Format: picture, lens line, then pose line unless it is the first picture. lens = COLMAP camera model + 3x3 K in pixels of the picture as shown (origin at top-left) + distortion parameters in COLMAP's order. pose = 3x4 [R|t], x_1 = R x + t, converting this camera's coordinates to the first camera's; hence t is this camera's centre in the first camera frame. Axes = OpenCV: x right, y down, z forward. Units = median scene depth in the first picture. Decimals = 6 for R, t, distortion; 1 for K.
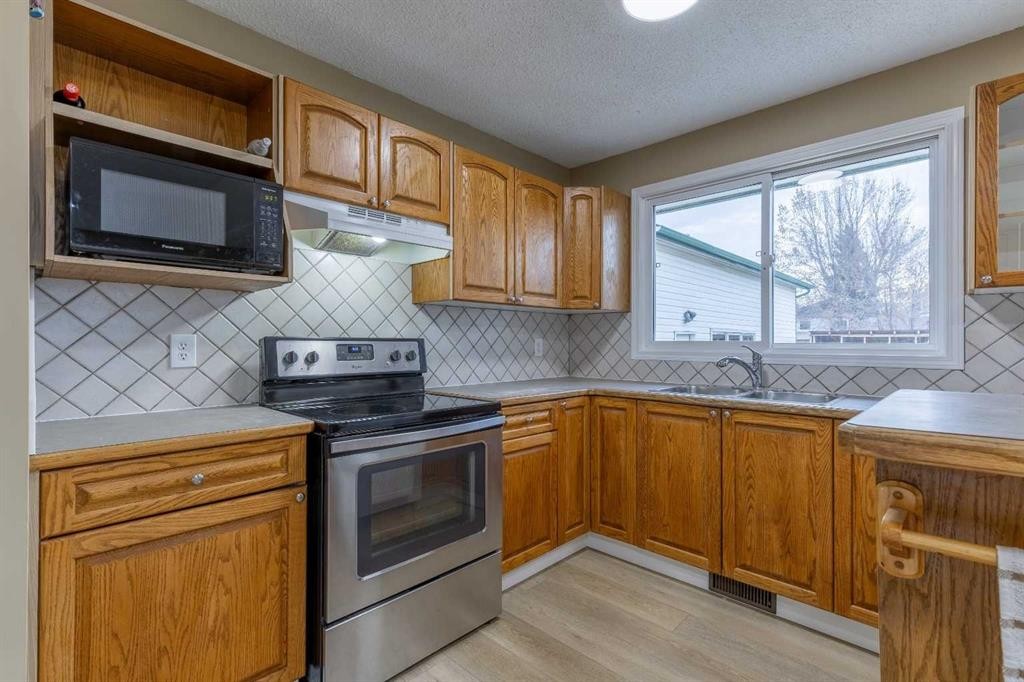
lens RADIAL K [[470.7, 0, 514.8], [0, 470.7, 340.9], [0, 0, 1]] dist [0.004045, 0.000837]
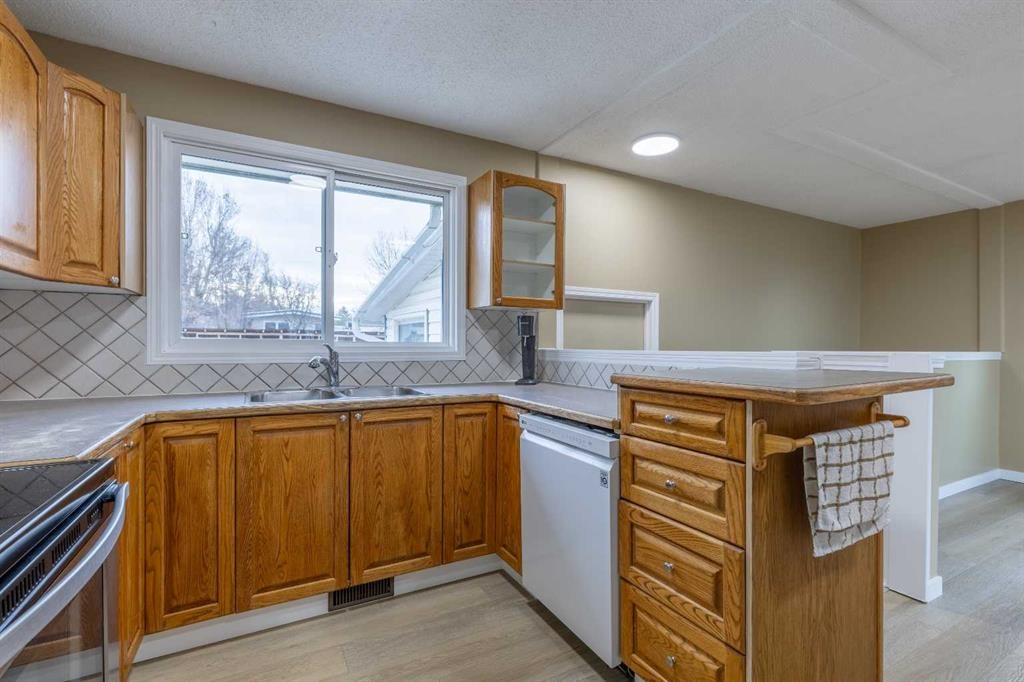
lens RADIAL K [[470.7, 0, 520.9], [0, 470.7, 347.3], [0, 0, 1]] dist [0.004045, 0.000837]
pose [[0.294605, -0.010323, 0.955563, -0.370320], [-0.008276, 0.999877, 0.013353, -0.000214], [-0.955583, -0.011842, 0.294483, 0.406869]]
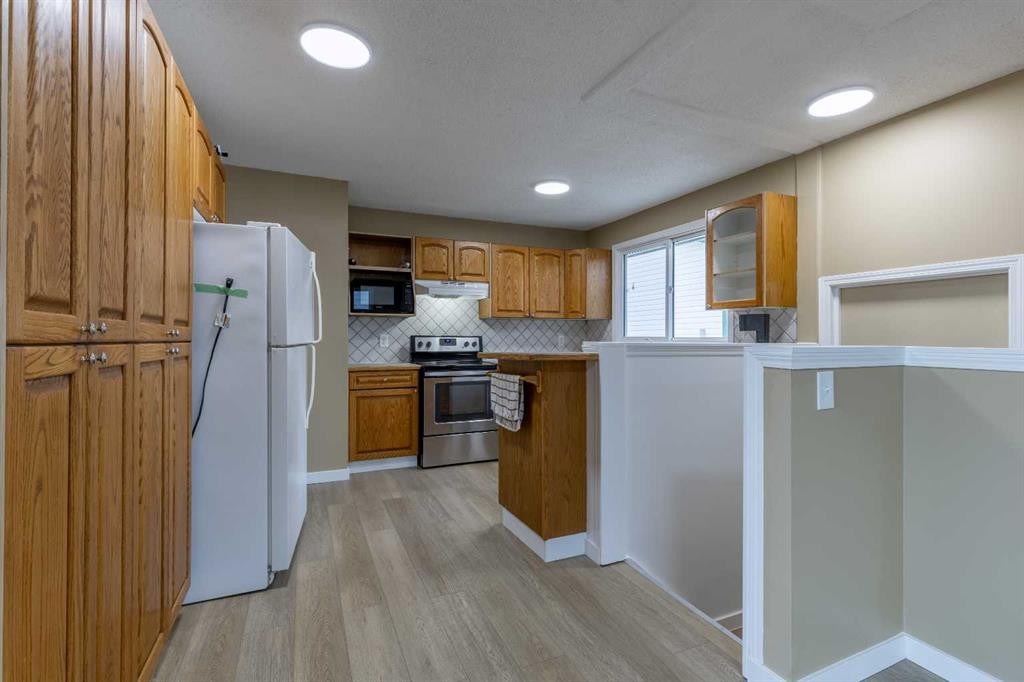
lens RADIAL K [[470.7, 0, 515.9], [0, 470.7, 337.3], [0, 0, 1]] dist [0.004045, 0.000837]
pose [[0.930210, -0.002908, -0.367015, 0.800589], [0.003148, 0.999995, 0.000055, 0.001740], [0.367013, -0.001207, 0.930215, -0.993821]]
